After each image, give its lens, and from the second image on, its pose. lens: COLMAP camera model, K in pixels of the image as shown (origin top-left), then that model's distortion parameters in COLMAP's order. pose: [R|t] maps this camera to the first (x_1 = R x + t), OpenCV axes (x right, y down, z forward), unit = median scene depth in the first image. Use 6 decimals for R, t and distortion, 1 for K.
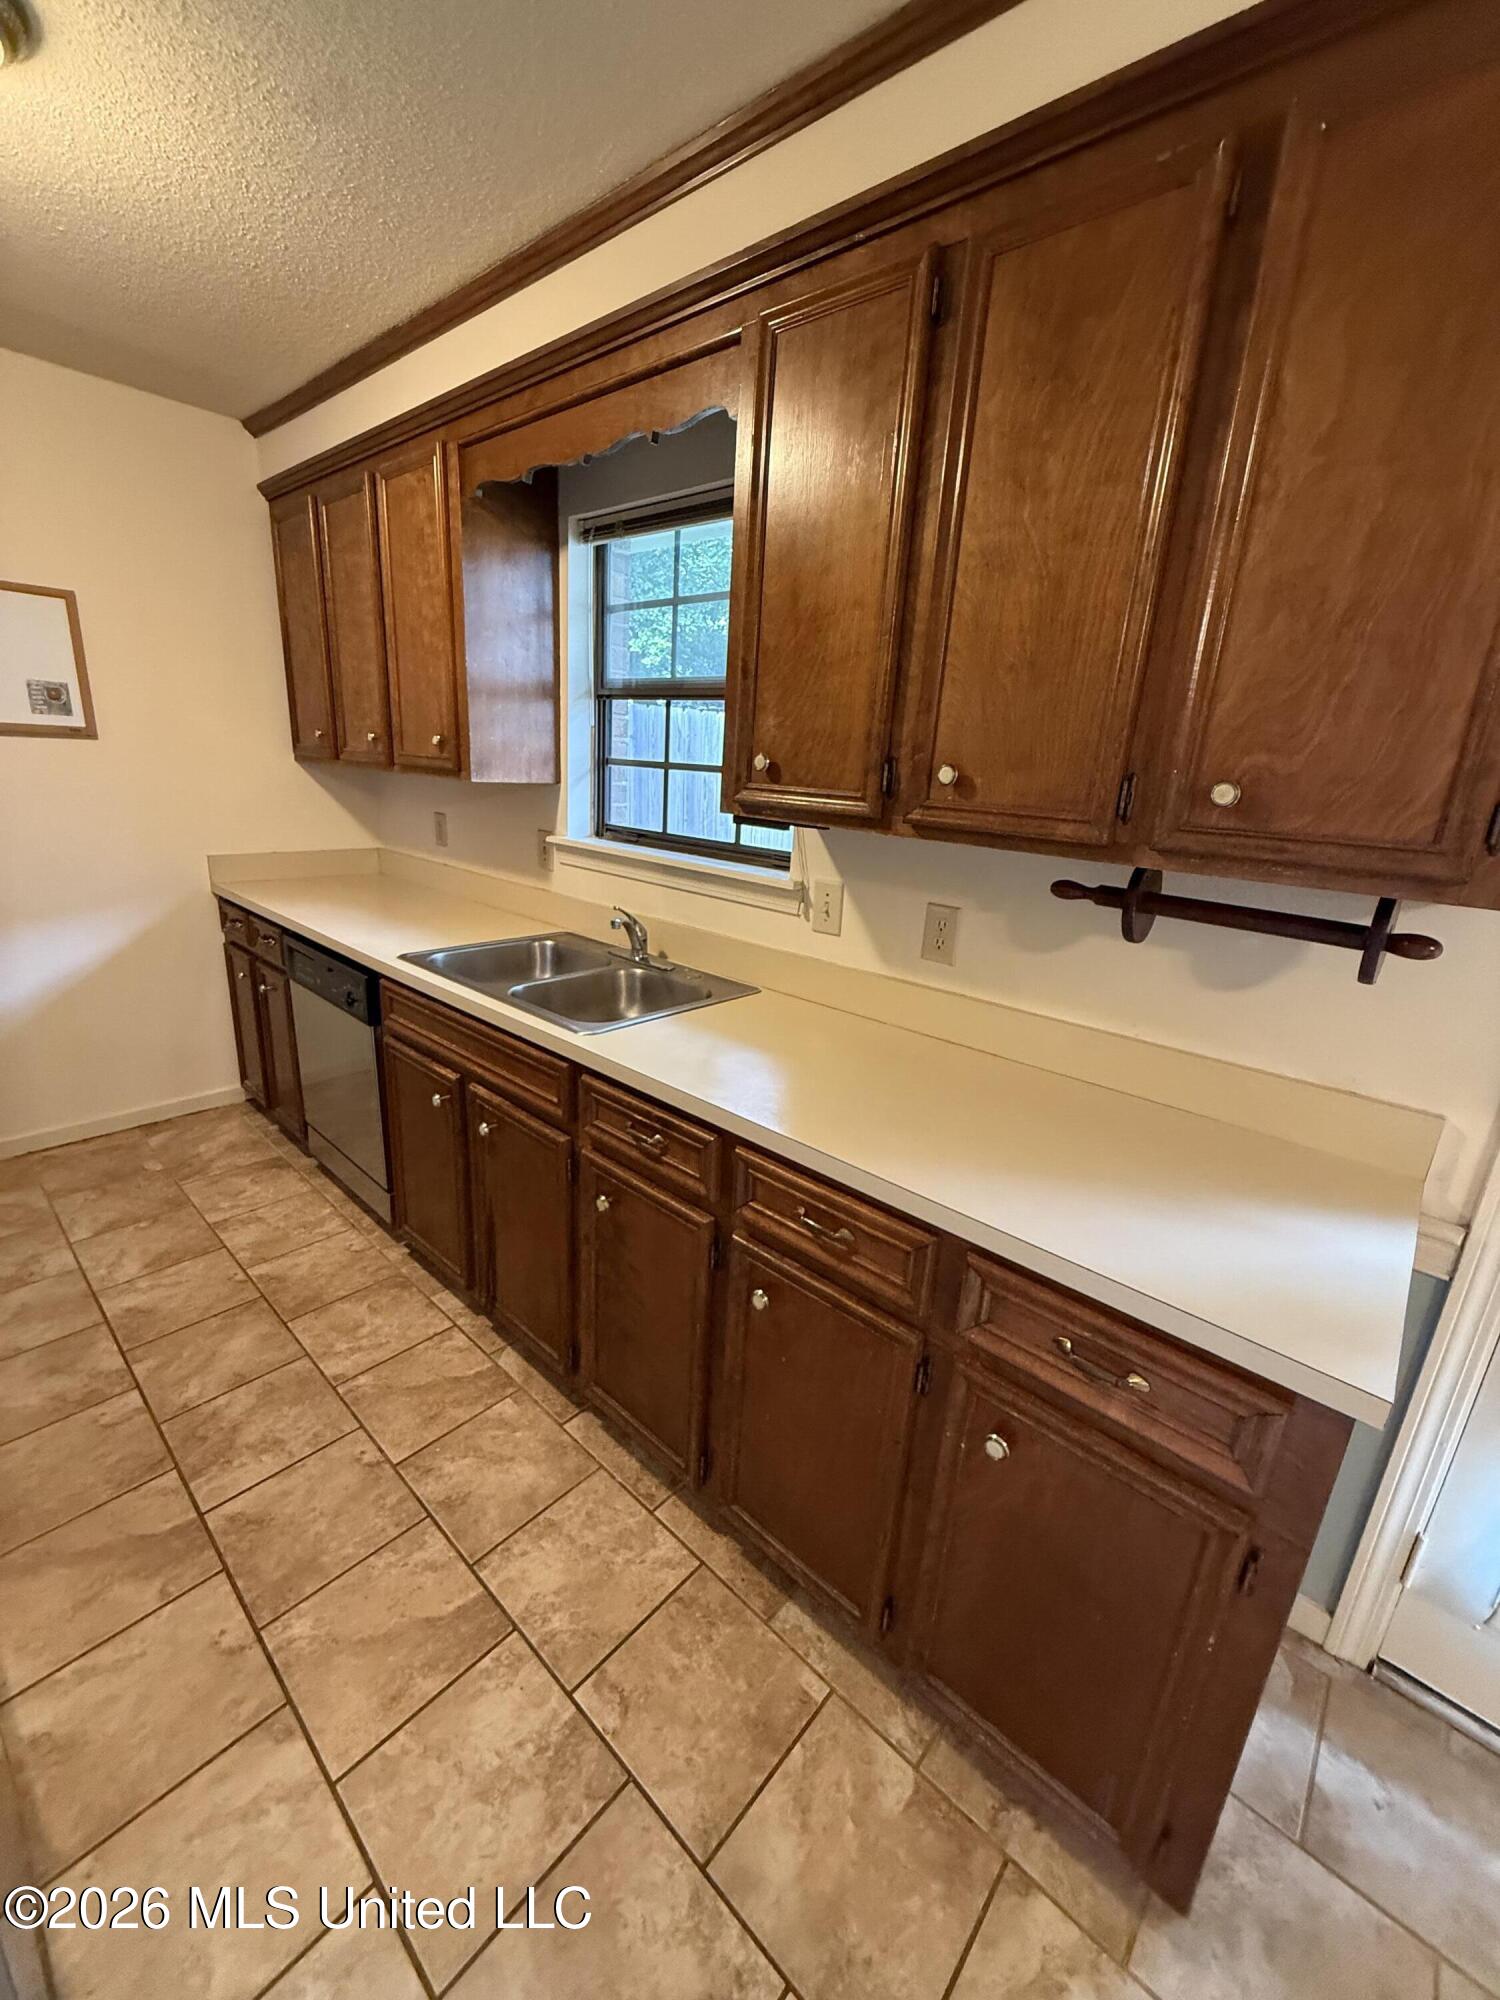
lens RADIAL K [[797.8, 0, 756.4], [0, 797.8, 996.5], [0, 0, 1]] dist [-0.001053, 0.000346]
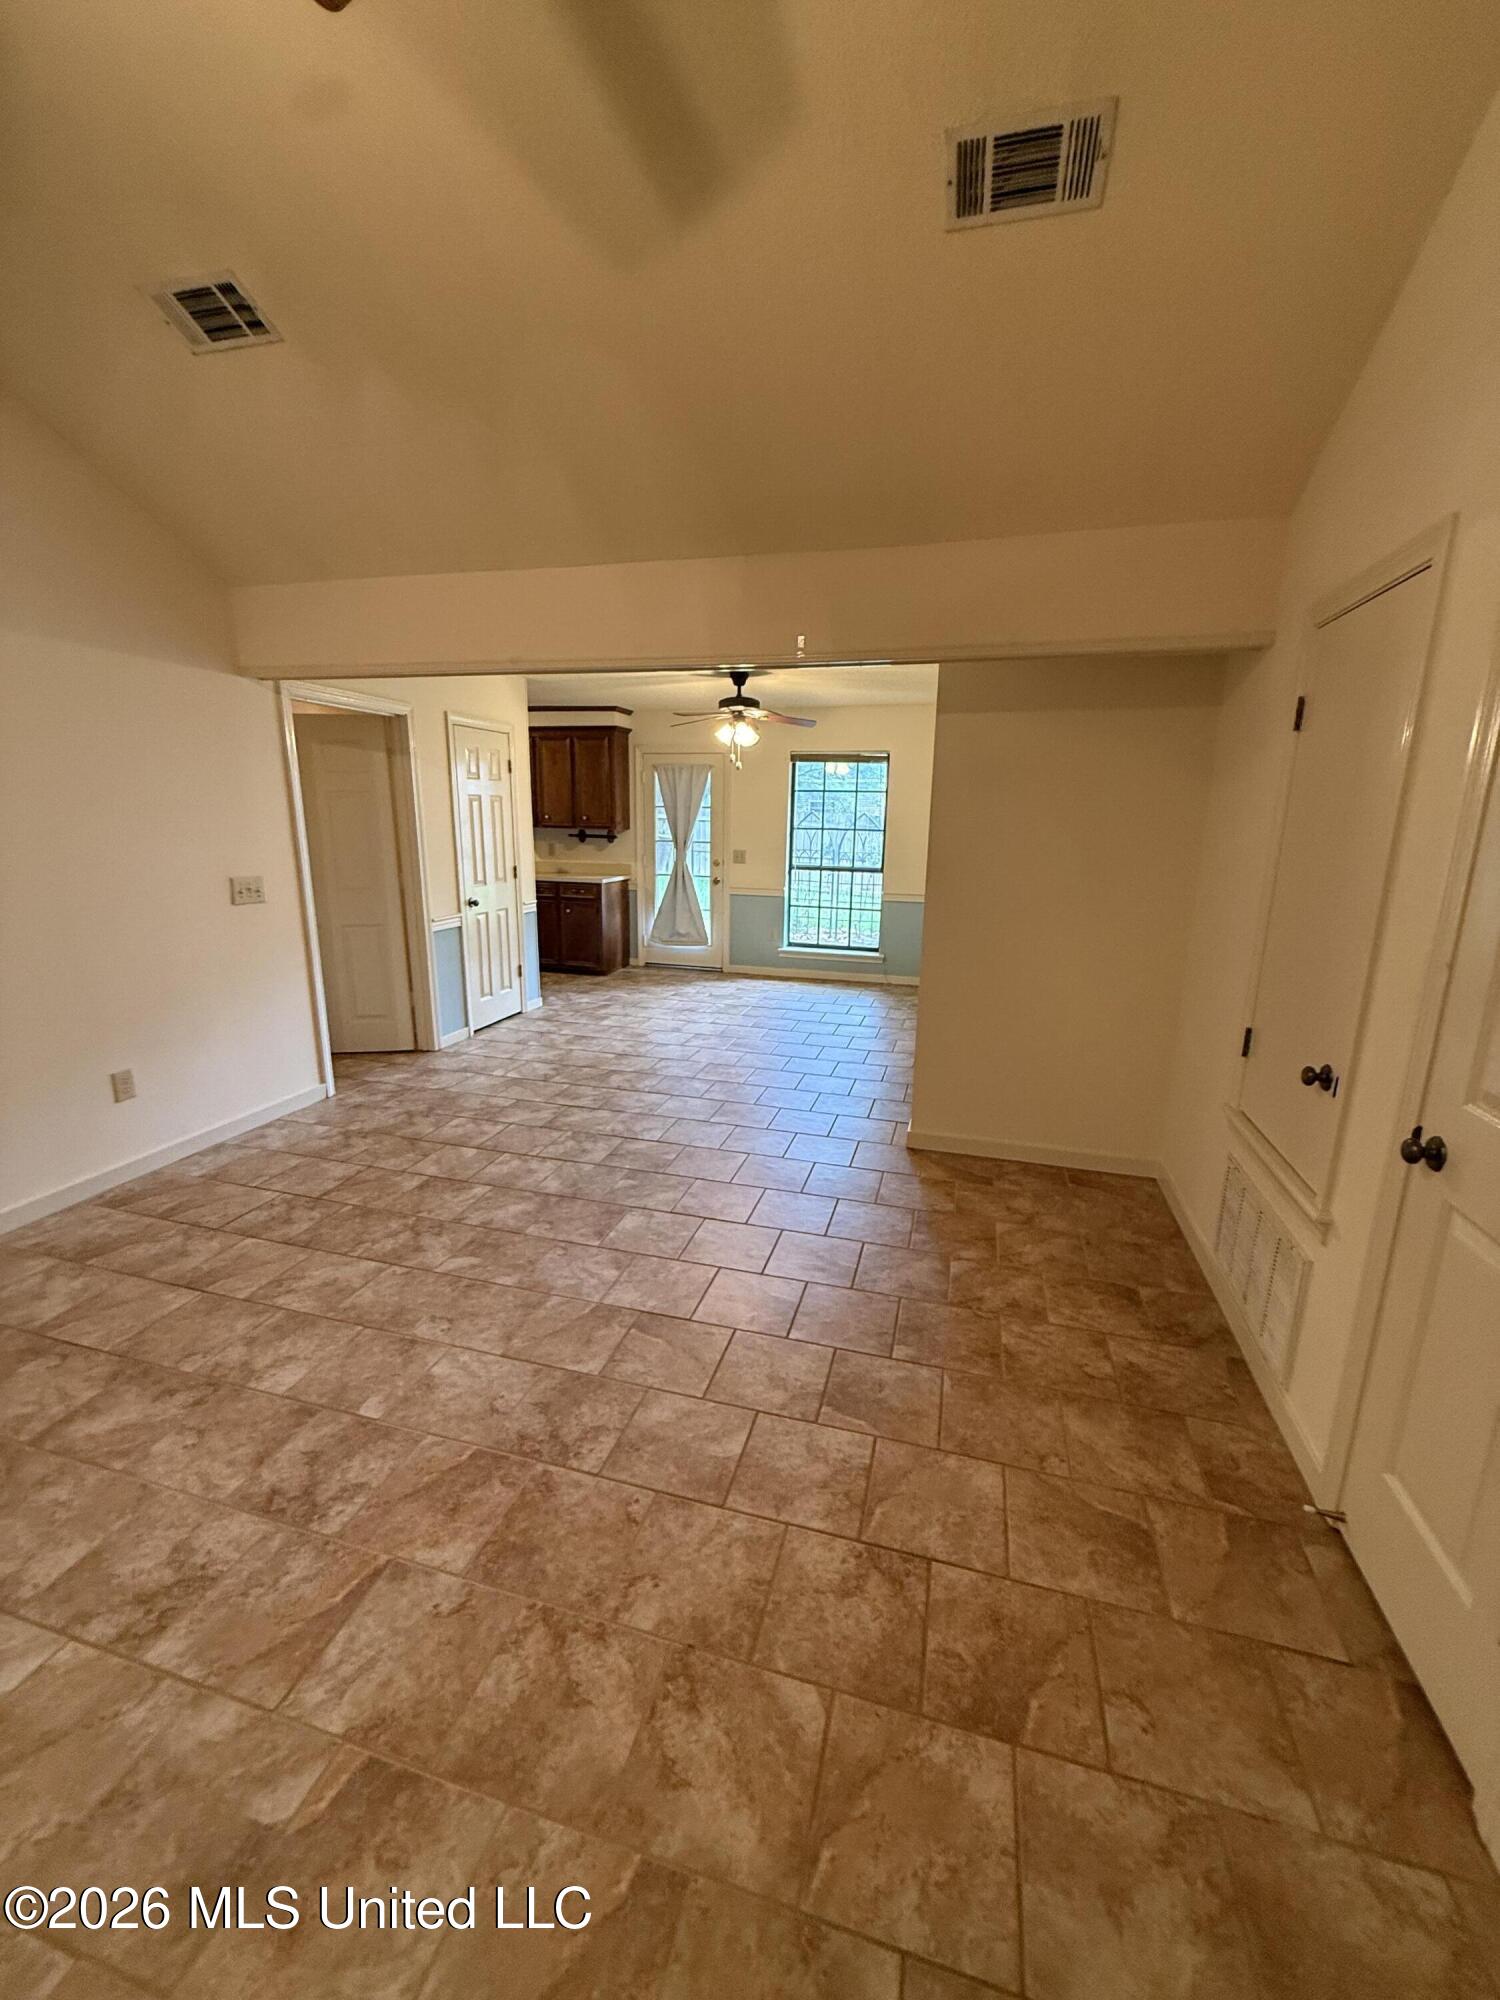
lens RADIAL K [[797.8, 0, 750.7], [0, 797.8, 998.1], [0, 0, 1]] dist [-0.001053, 0.000346]
pose [[0.898840, -0.145663, 0.413364, -0.176985], [0.162388, 0.986712, -0.005402, 0.225617], [-0.407084, 0.071981, 0.910550, -0.834020]]
